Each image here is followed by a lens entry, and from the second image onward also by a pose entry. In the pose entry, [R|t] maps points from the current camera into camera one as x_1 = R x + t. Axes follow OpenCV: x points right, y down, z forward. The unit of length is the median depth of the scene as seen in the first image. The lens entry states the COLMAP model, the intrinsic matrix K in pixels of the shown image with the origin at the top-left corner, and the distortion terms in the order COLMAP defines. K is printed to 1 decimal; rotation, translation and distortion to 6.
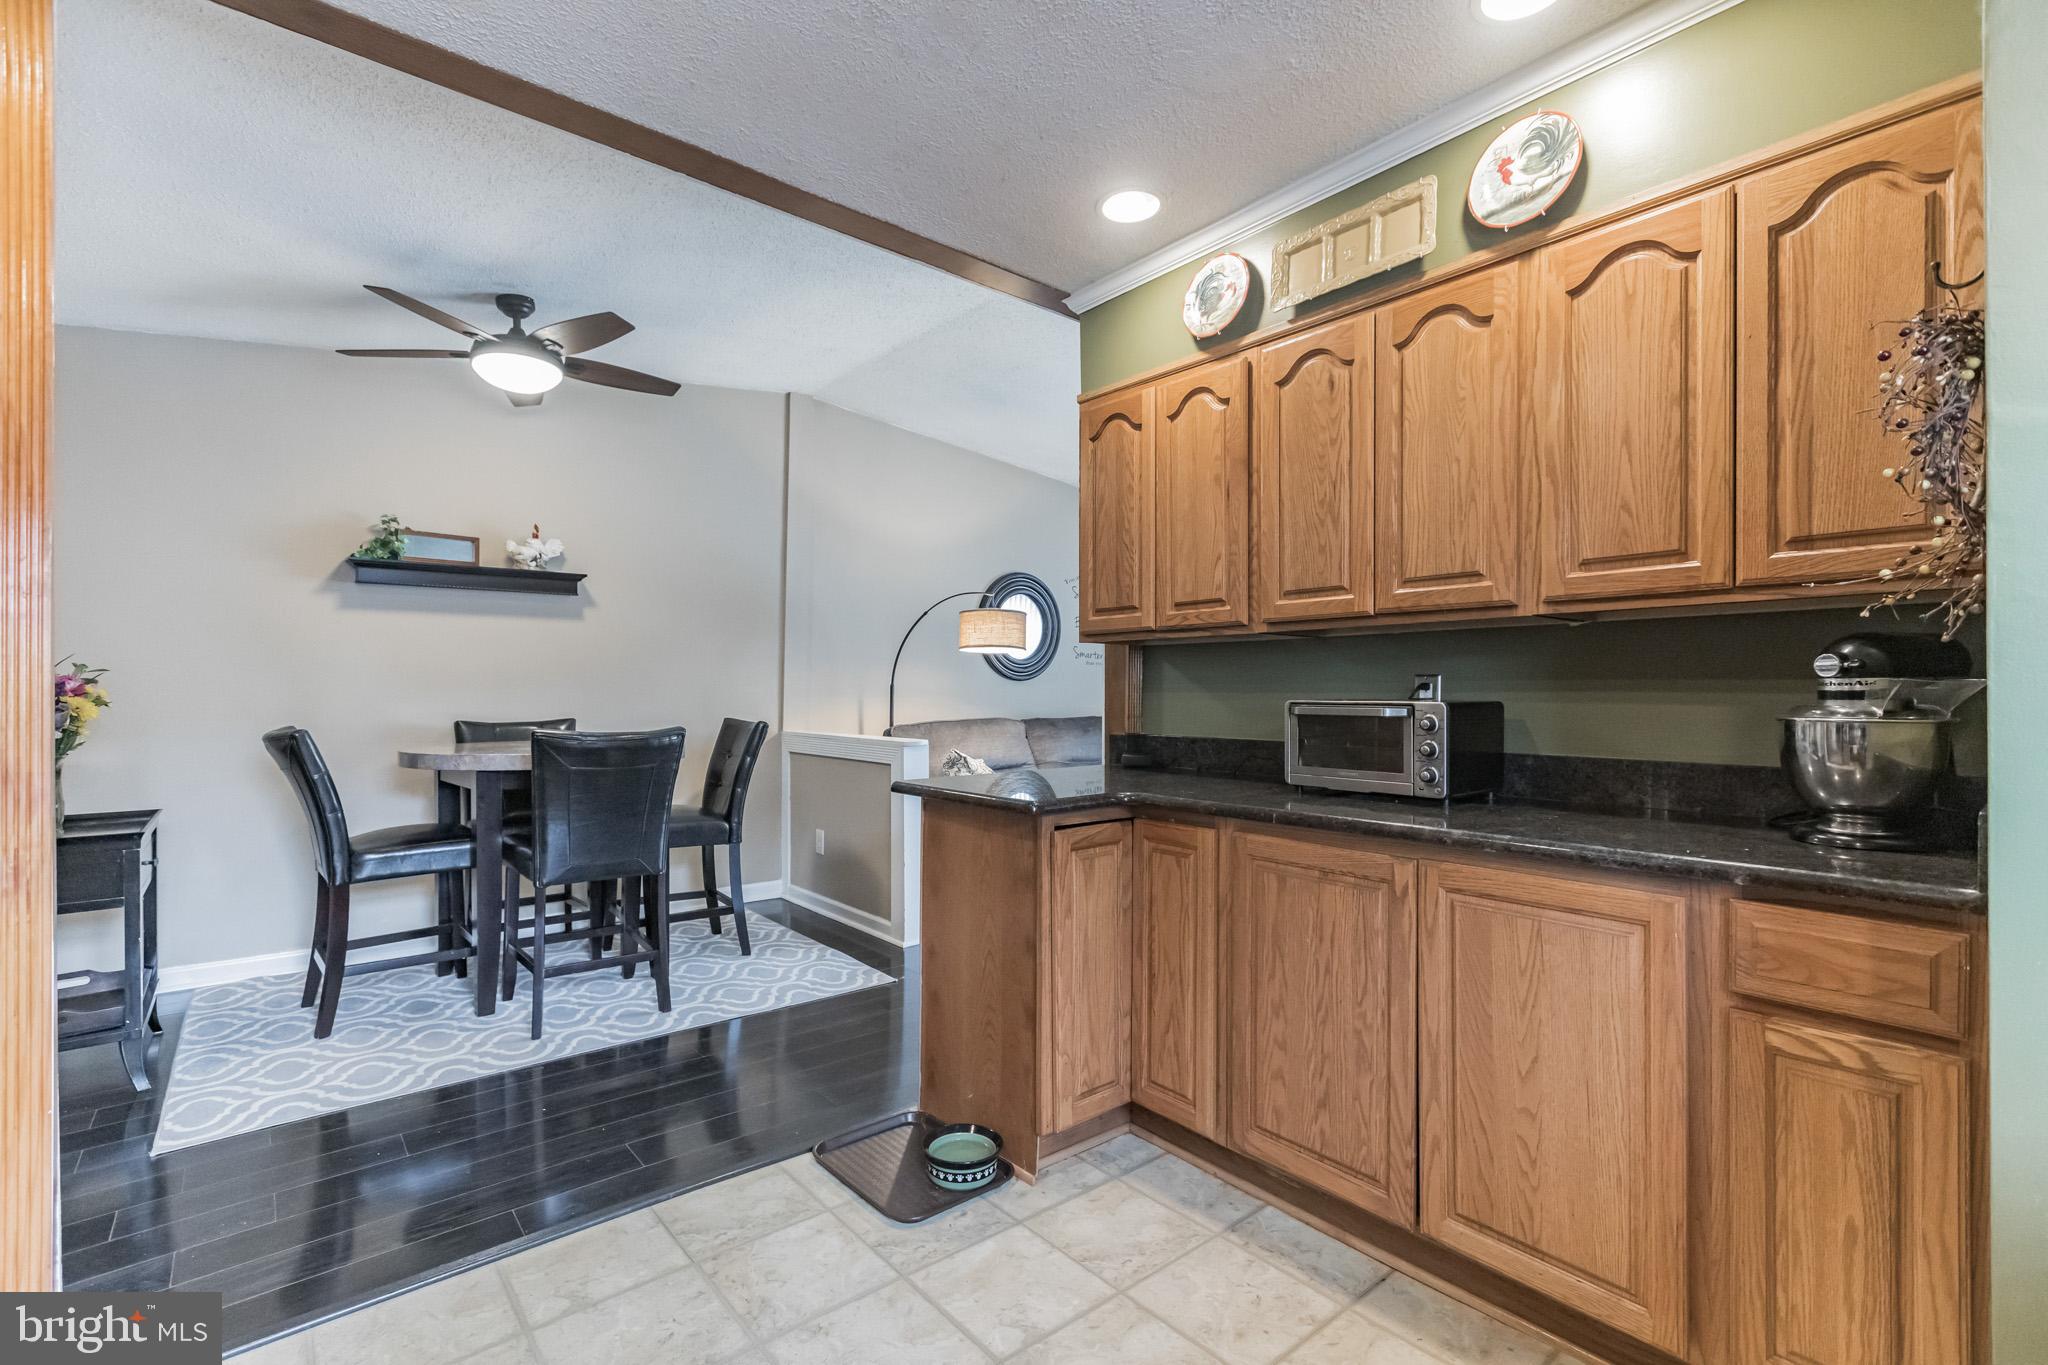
lens RADIAL K [[910.8, 0, 1024.0], [0, 910.8, 682.5], [0, 0, 1]] dist [0.001008, 0.000150]
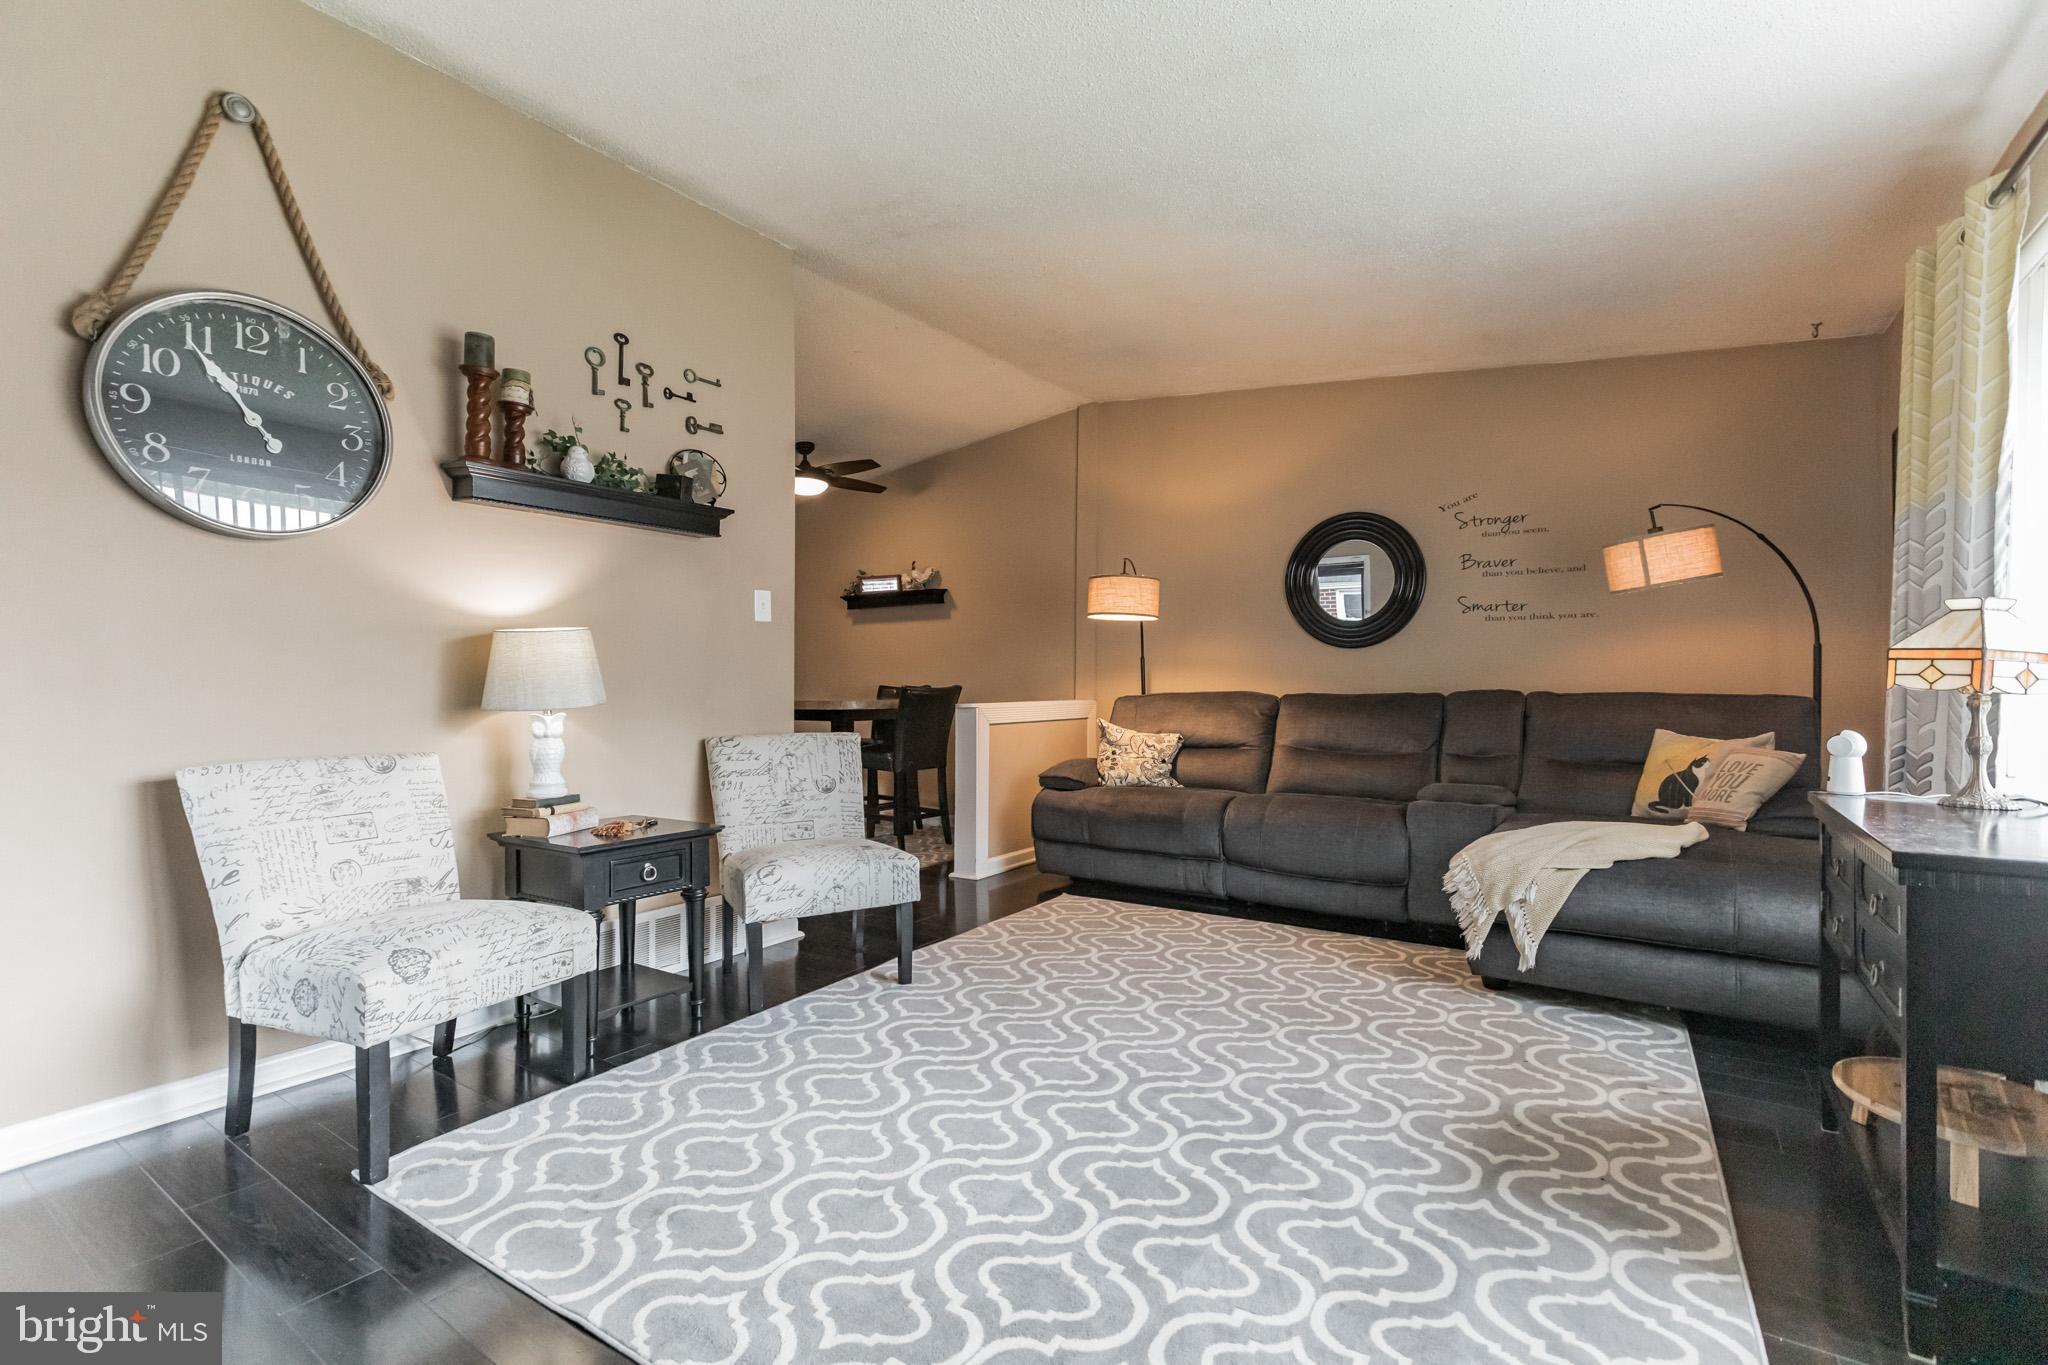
lens RADIAL K [[910.8, 0, 1024.0], [0, 910.8, 682.5], [0, 0, 1]] dist [0.001008, 0.000150]
pose [[0.278996, -0.000341, -0.960292, 1.087436], [0.012467, 0.999917, 0.003267, 0.037375], [0.960211, -0.012883, 0.278977, 0.773755]]
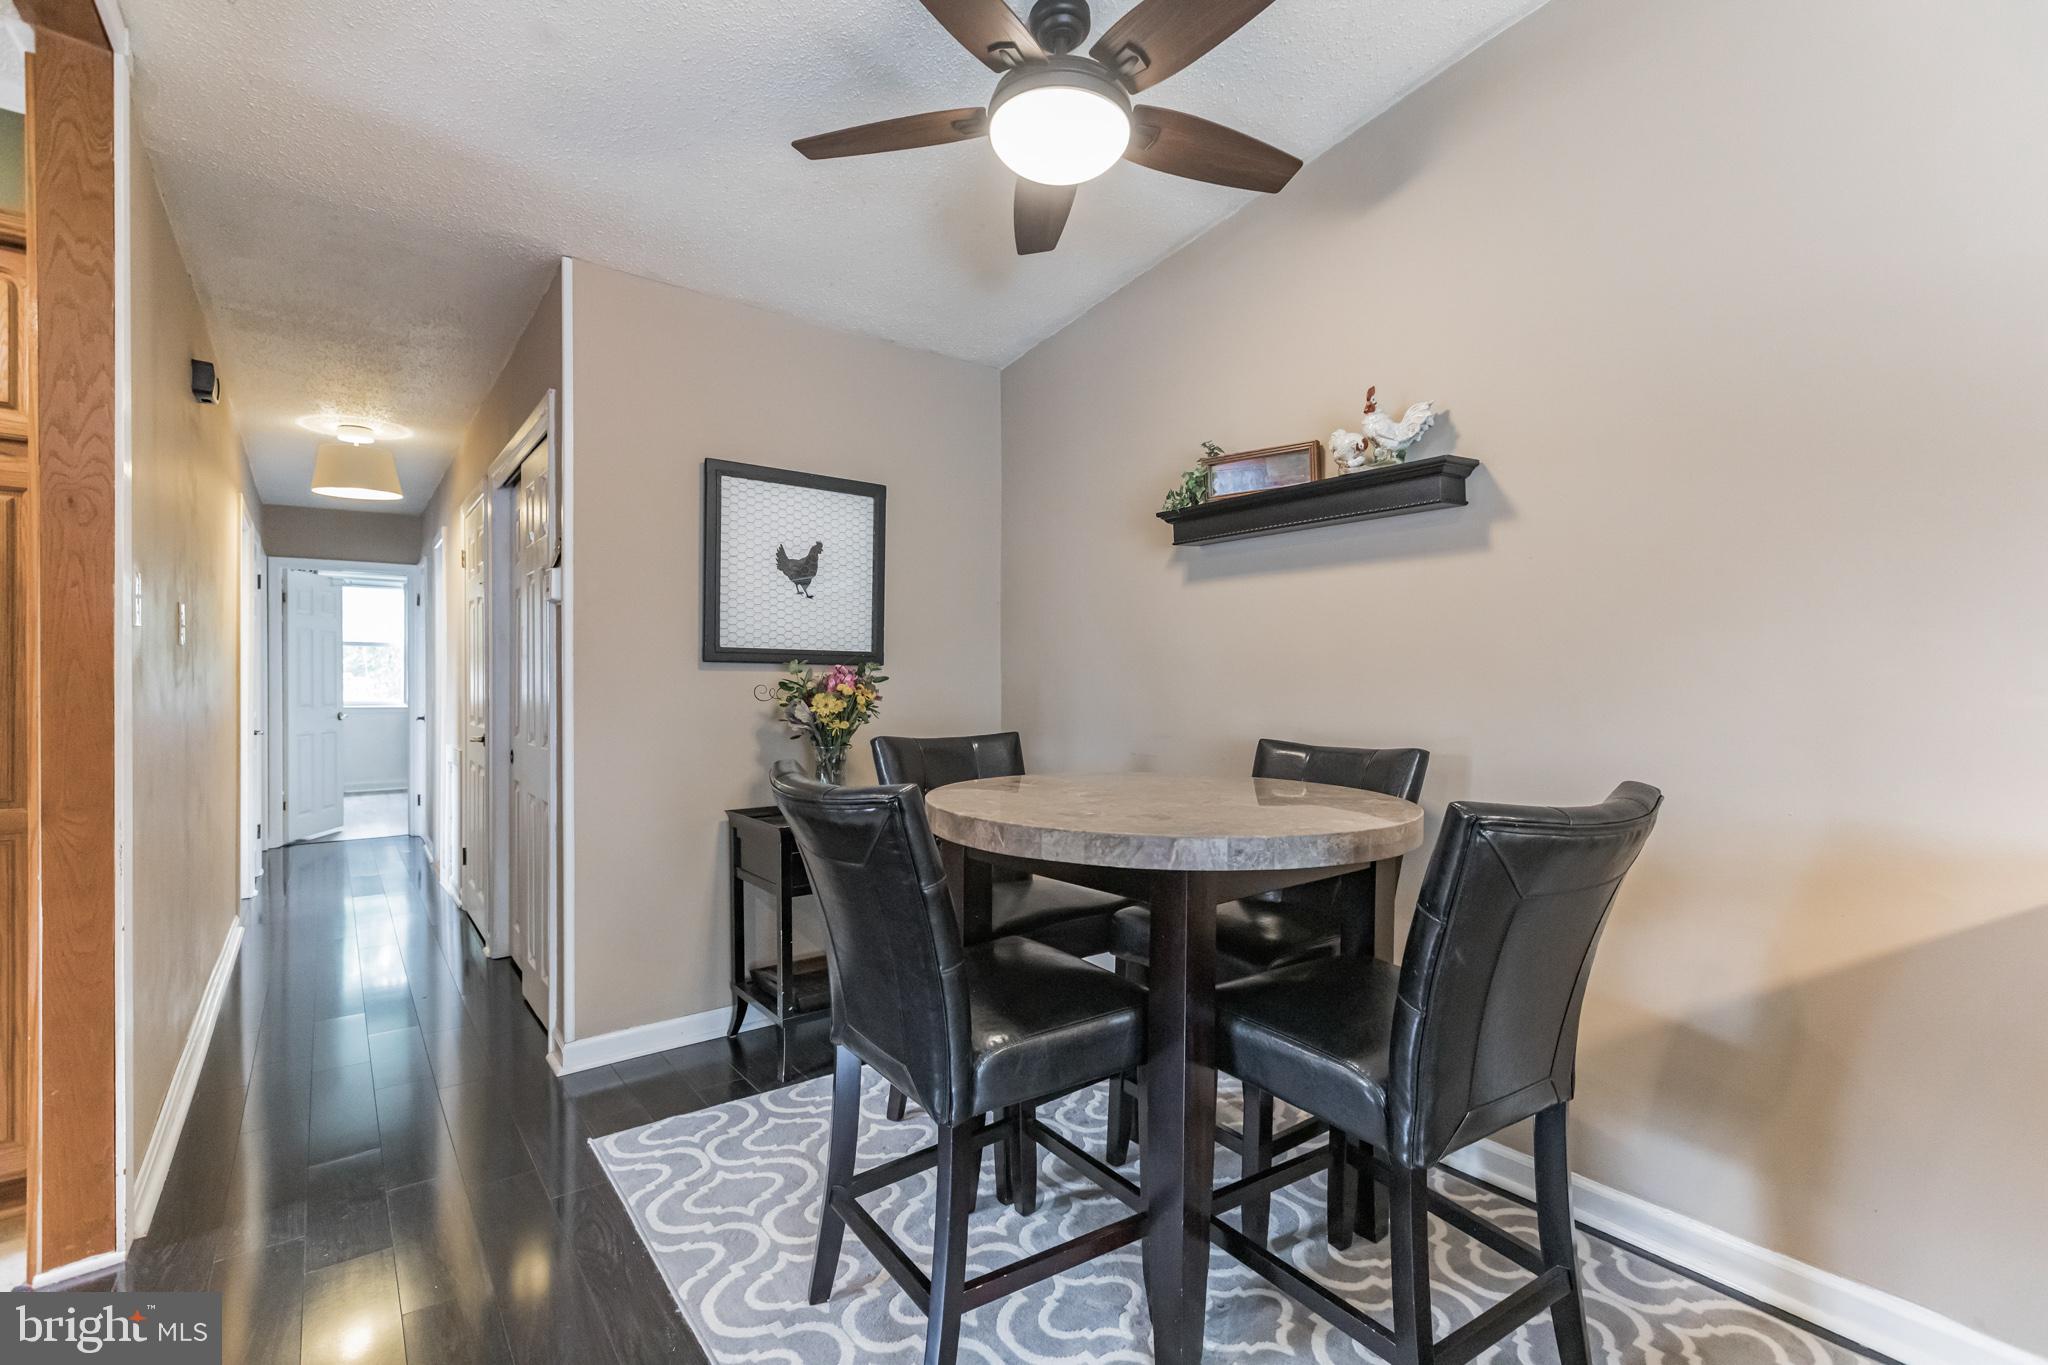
lens RADIAL K [[910.8, 0, 1024.0], [0, 910.8, 682.5], [0, 0, 1]] dist [0.001008, 0.000150]
pose [[-0.046817, 0.000248, -0.998903, 0.021823], [0.004922, 0.999988, 0.000018, 0.003340], [0.998891, -0.004916, -0.046818, 0.855136]]
